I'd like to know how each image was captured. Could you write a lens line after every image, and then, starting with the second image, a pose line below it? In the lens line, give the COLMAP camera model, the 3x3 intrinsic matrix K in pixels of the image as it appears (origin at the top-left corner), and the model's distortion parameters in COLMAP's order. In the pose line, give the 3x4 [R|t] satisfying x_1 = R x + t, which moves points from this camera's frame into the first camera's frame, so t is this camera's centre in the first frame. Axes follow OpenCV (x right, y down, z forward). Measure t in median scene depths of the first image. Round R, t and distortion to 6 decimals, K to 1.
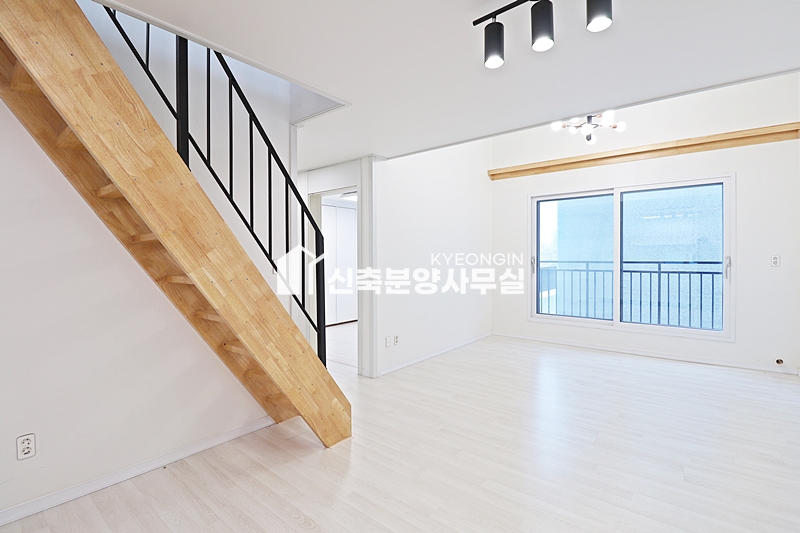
lens RADIAL K [[373.9, 0, 397.1], [0, 373.9, 265.2], [0, 0, 1]] dist [-0.004516, -0.000866]
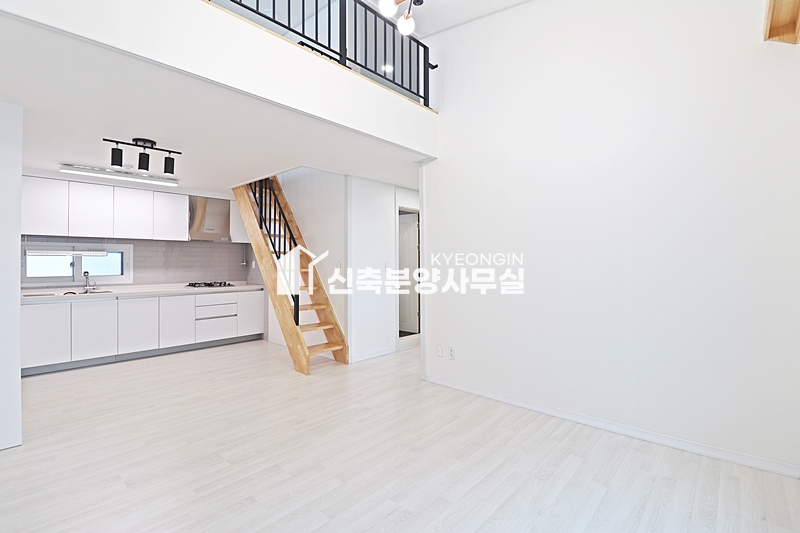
lens RADIAL K [[373.9, 0, 395.8], [0, 373.9, 260.3], [0, 0, 1]] dist [-0.004516, -0.000866]
pose [[-0.058573, -0.001491, -0.998282, 1.488844], [-0.018576, 0.999827, -0.000404, -0.029044], [0.998110, 0.018520, -0.058590, 1.537429]]
